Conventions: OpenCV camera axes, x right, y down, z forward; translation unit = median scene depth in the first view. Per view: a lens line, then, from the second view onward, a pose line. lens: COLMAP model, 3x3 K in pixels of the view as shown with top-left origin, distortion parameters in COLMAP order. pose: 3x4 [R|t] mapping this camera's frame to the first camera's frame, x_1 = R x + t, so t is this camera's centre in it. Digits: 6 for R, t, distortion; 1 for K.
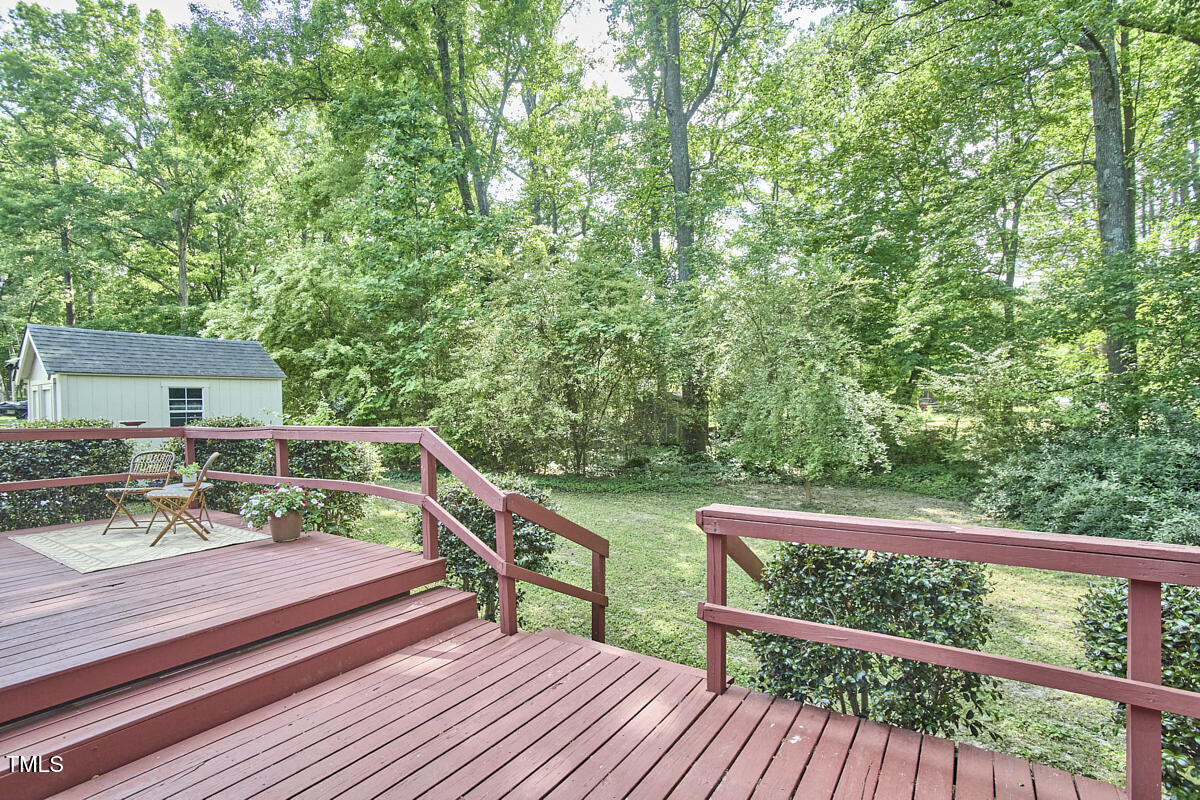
lens RADIAL K [[595.7, 0, 588.5], [0, 595.7, 409.1], [0, 0, 1]] dist [-0.081016, 0.036171]
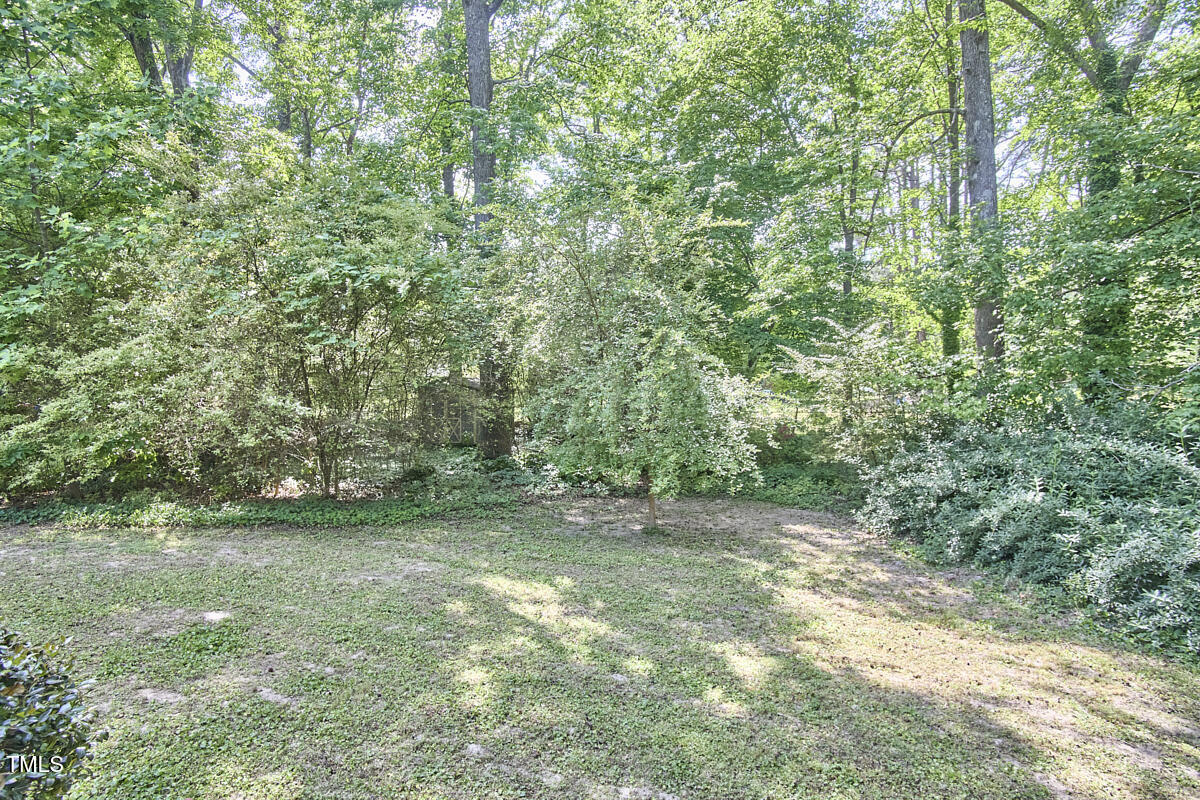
lens RADIAL K [[595.7, 0, 588.5], [0, 595.7, 409.1], [0, 0, 1]] dist [-0.081016, 0.036171]
pose [[0.947340, -0.007966, 0.320130, 0.058764], [0.002598, 0.999849, 0.017193, -0.000022], [-0.320219, -0.015455, 0.947218, 0.304409]]
